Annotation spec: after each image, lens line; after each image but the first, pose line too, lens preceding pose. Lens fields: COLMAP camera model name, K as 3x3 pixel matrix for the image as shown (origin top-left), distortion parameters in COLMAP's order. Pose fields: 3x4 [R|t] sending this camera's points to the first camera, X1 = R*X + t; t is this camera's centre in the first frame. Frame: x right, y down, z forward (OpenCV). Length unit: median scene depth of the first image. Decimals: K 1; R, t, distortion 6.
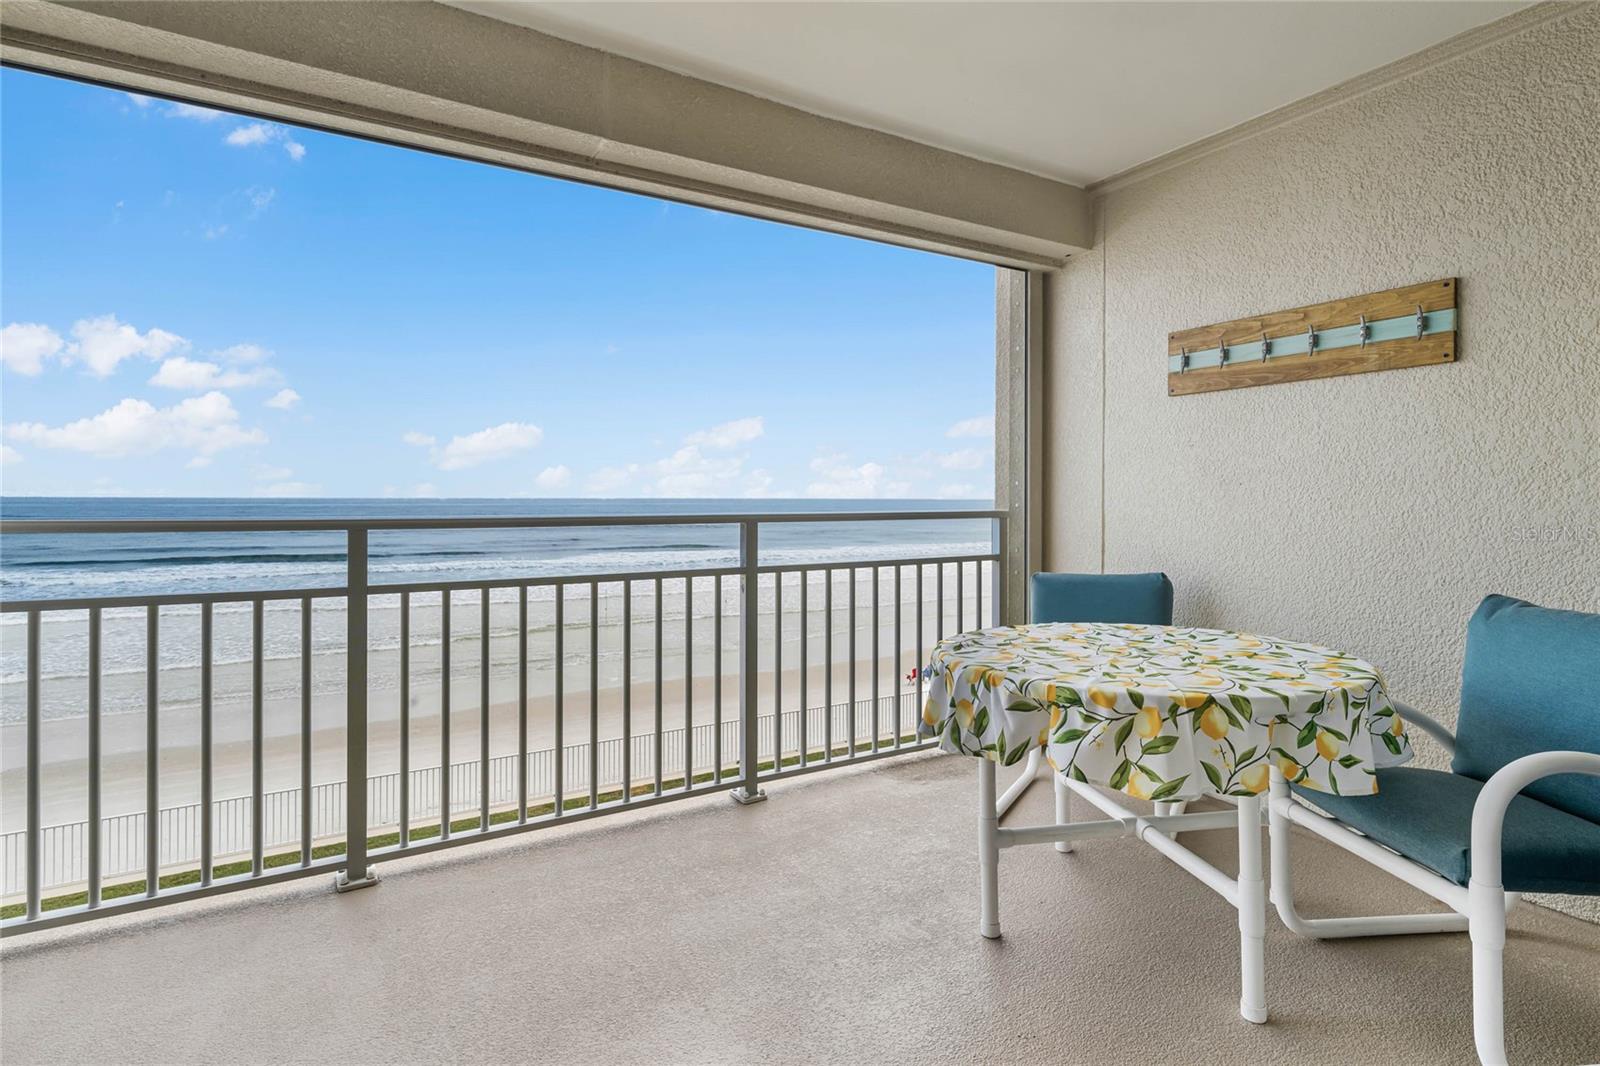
lens RADIAL K [[861.8, 0, 738.0], [0, 861.8, 509.3], [0, 0, 1]] dist [0.018641, -0.002233]
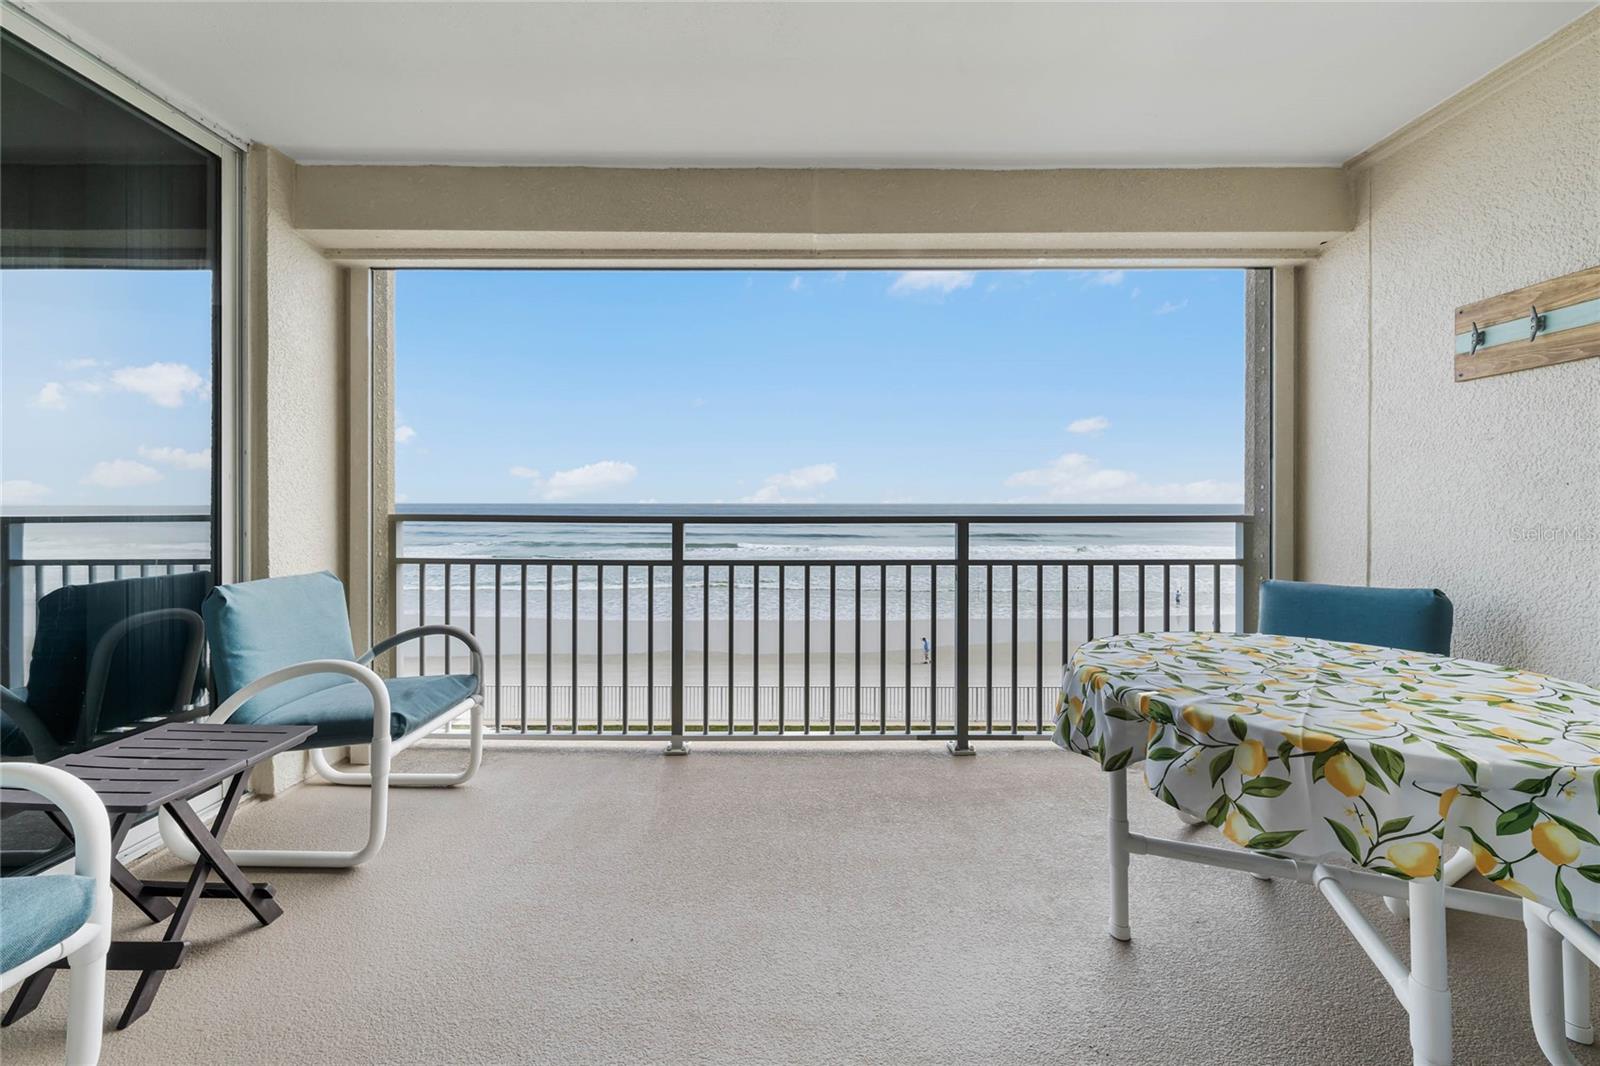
lens RADIAL K [[610.3, 0, 763.3], [0, 610.3, 509.1], [0, 0, 1]] dist [0.008481, 0.000139]
pose [[0.855874, 0.004298, -0.517166, 0.248794], [-0.005658, 0.999983, -0.001053, -0.001662], [0.517153, 0.003827, 0.855884, 0.140793]]
